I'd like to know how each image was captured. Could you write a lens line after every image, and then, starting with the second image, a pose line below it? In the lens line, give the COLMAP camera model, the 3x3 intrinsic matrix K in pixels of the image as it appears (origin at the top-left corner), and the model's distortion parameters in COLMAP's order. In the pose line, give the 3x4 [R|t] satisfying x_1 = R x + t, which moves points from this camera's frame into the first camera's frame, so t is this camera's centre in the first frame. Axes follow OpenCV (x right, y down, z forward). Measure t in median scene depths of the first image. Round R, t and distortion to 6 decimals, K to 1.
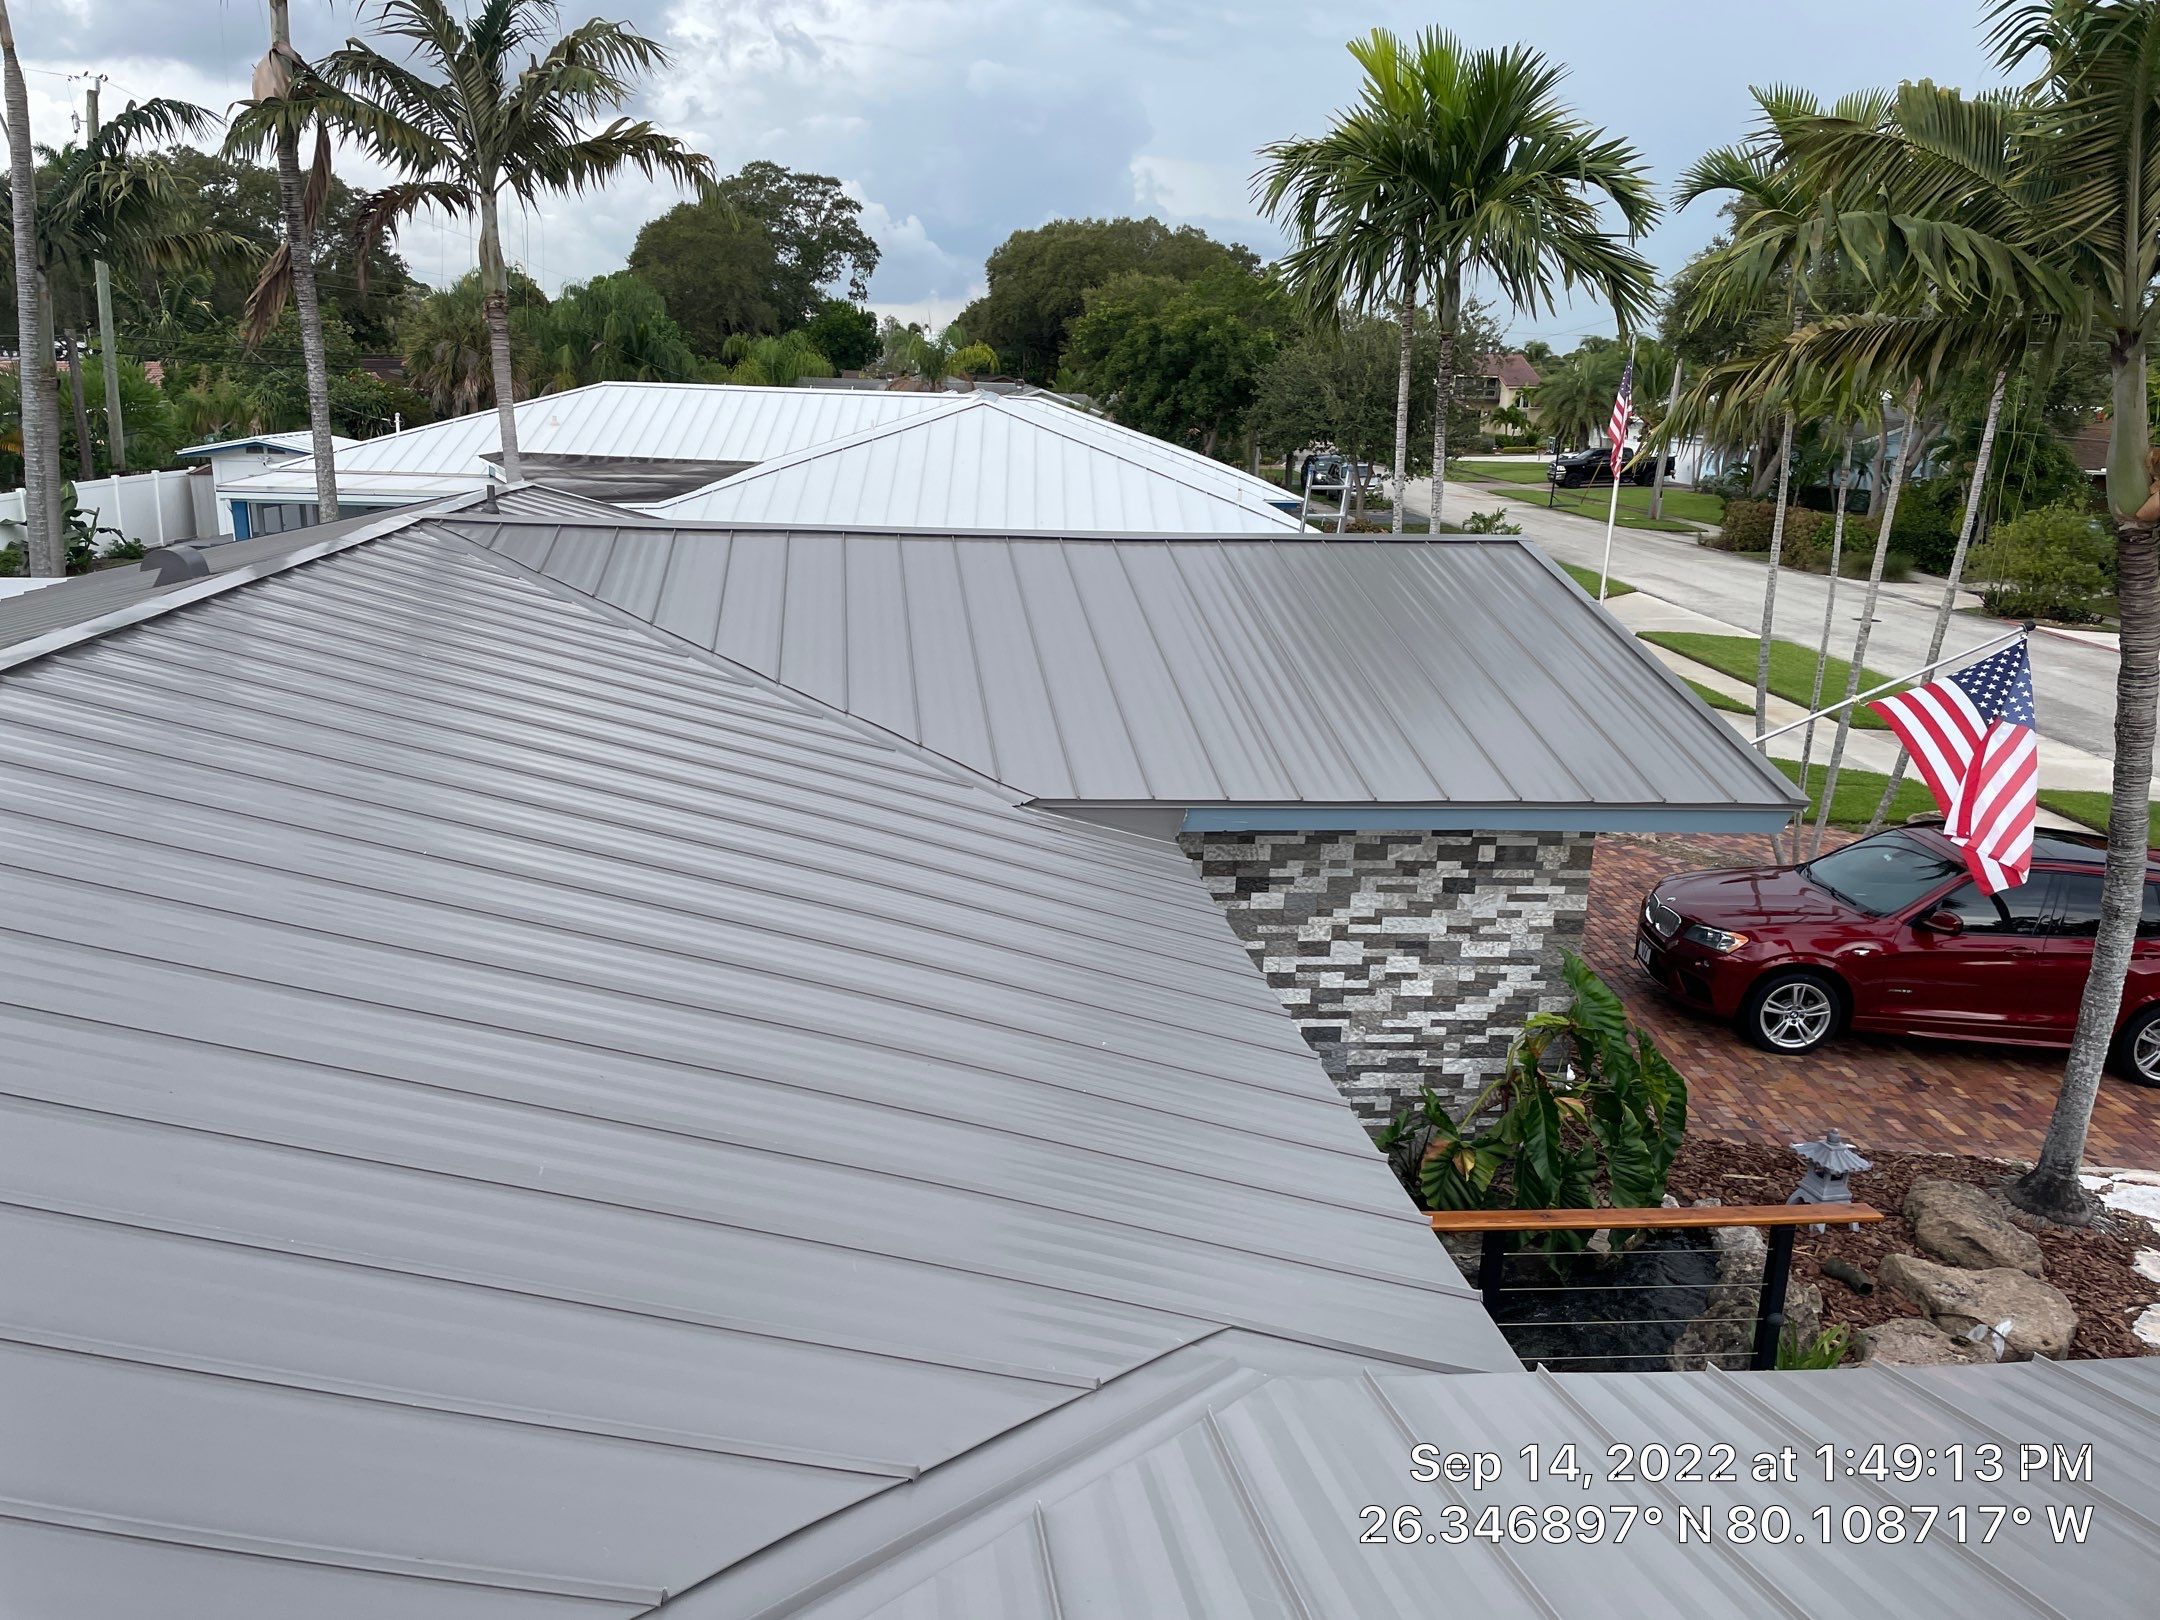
lens RADIAL K [[1633.2, 0, 1046.4], [0, 1633.2, 805.1], [0, 0, 1]] dist [0.094043, -0.117152]
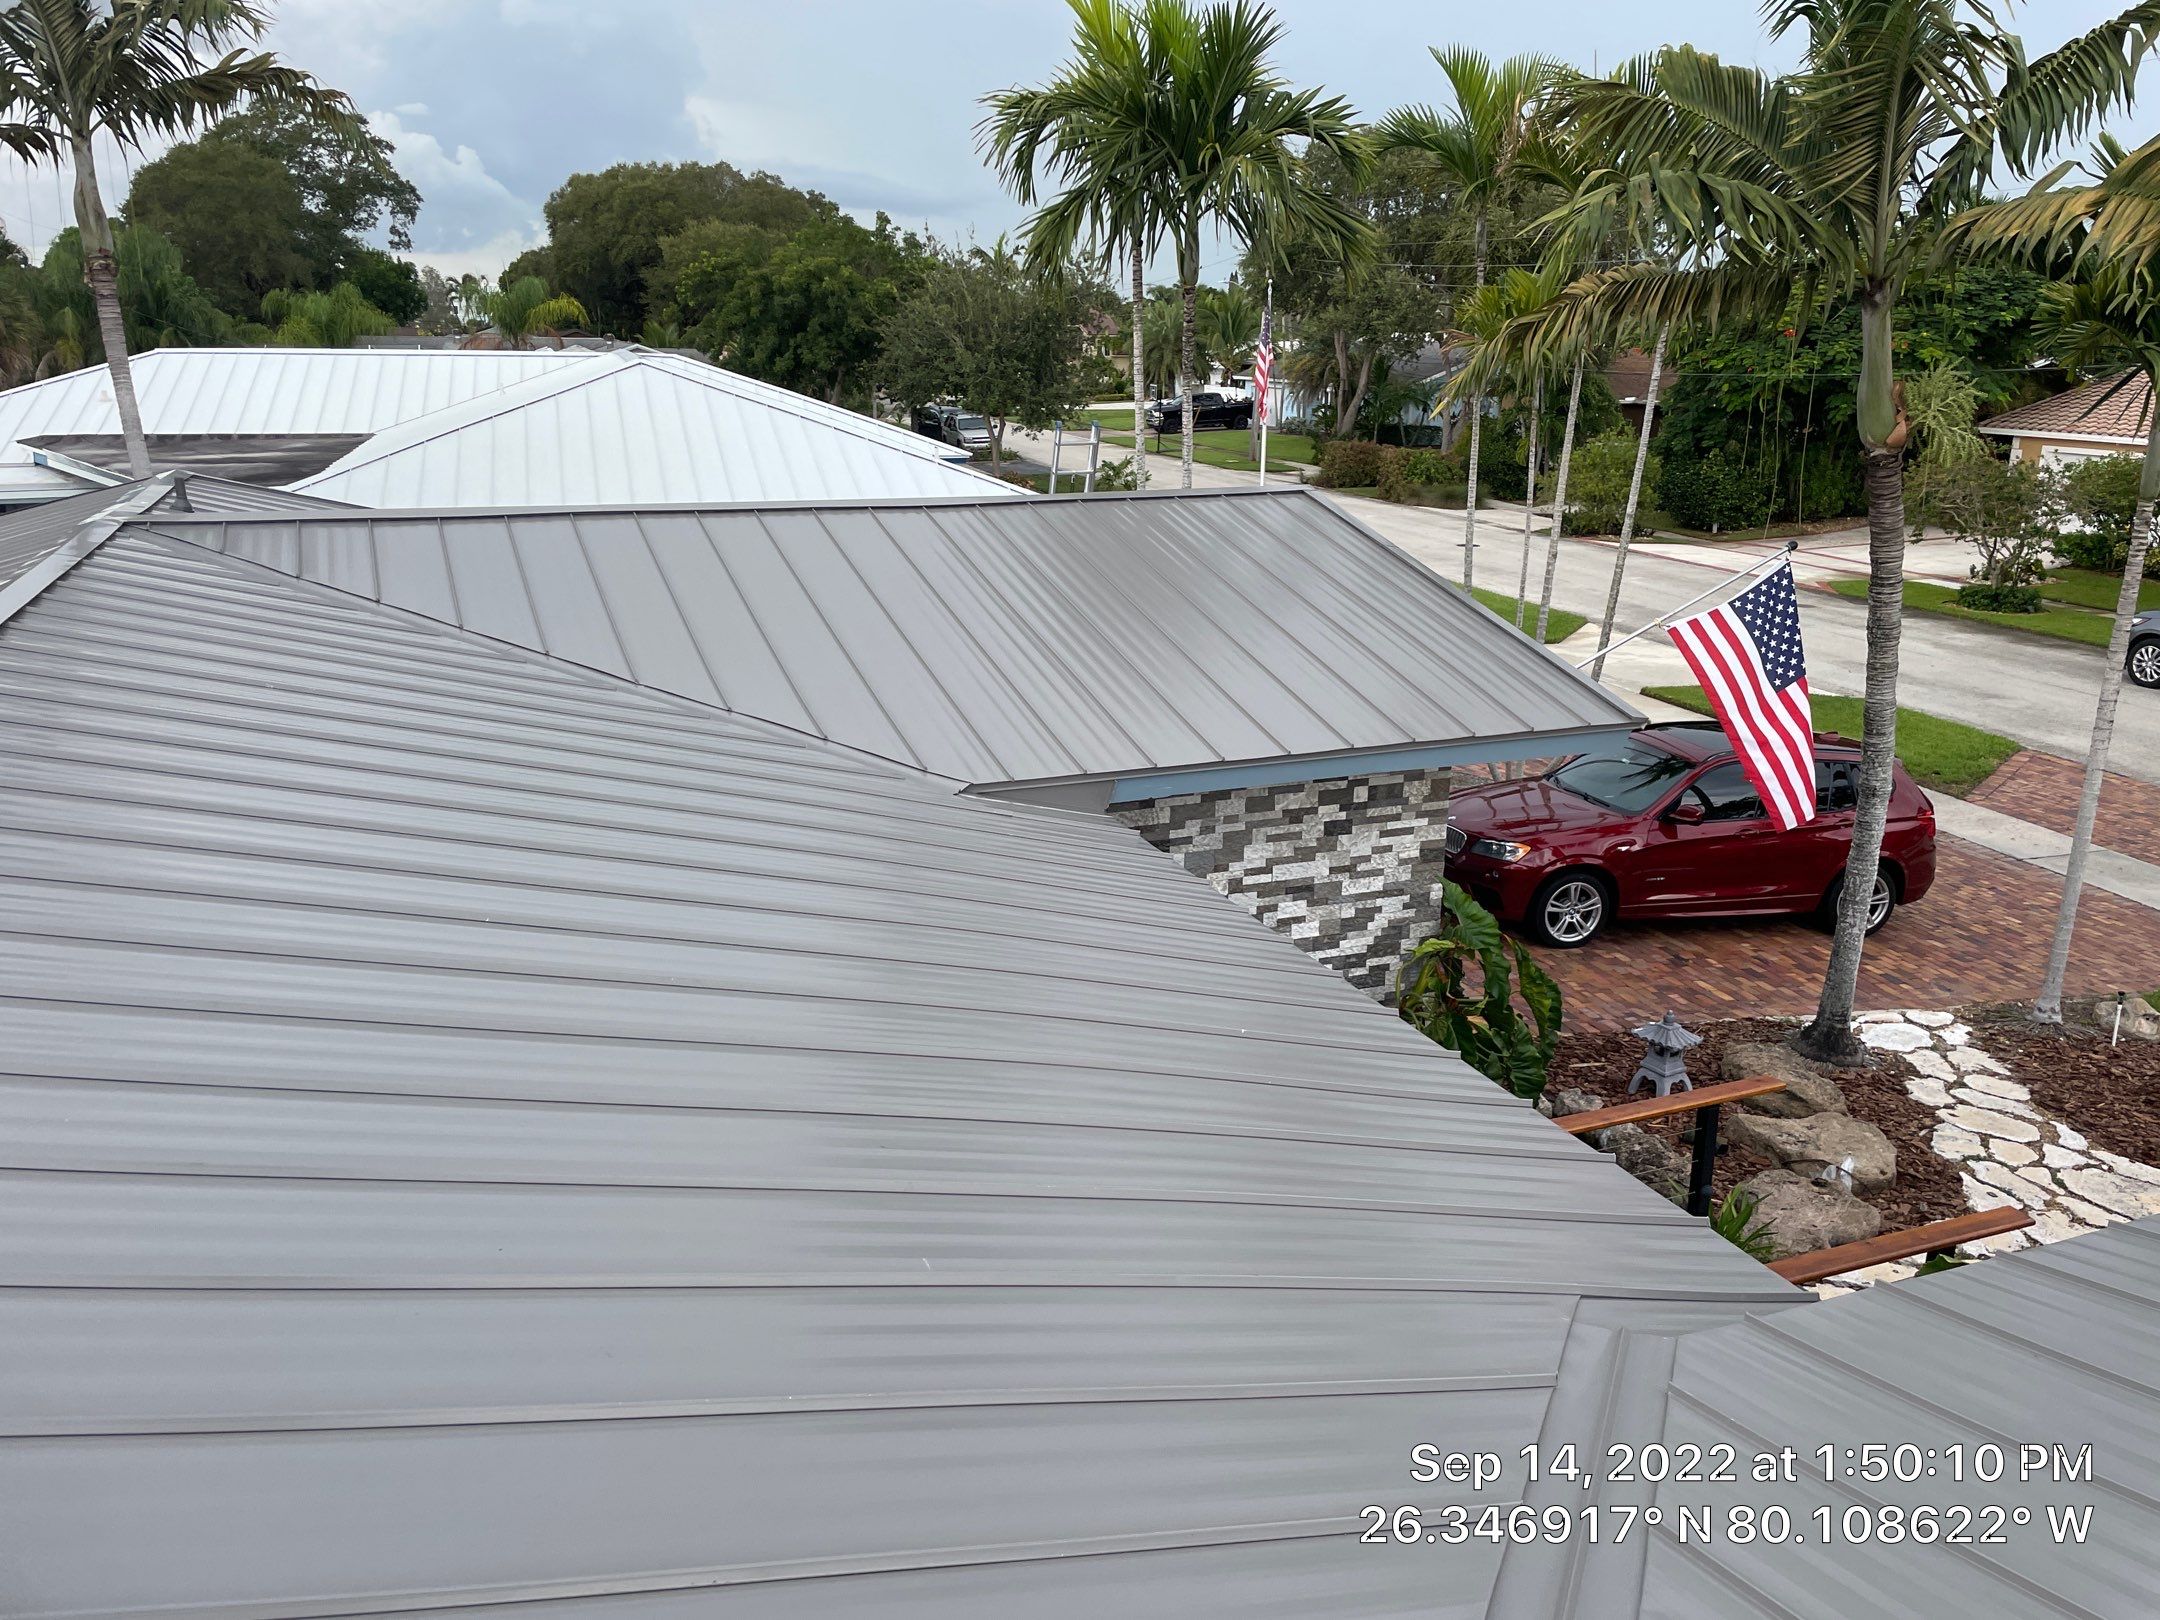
lens RADIAL K [[1633.2, 0, 1090.6], [0, 1633.2, 817.0], [0, 0, 1]] dist [0.094043, -0.117152]
pose [[0.957301, -0.101757, 0.270593, -0.143357], [0.092323, 0.994600, 0.047402, -0.017098], [-0.273956, -0.020396, 0.961526, 0.039114]]
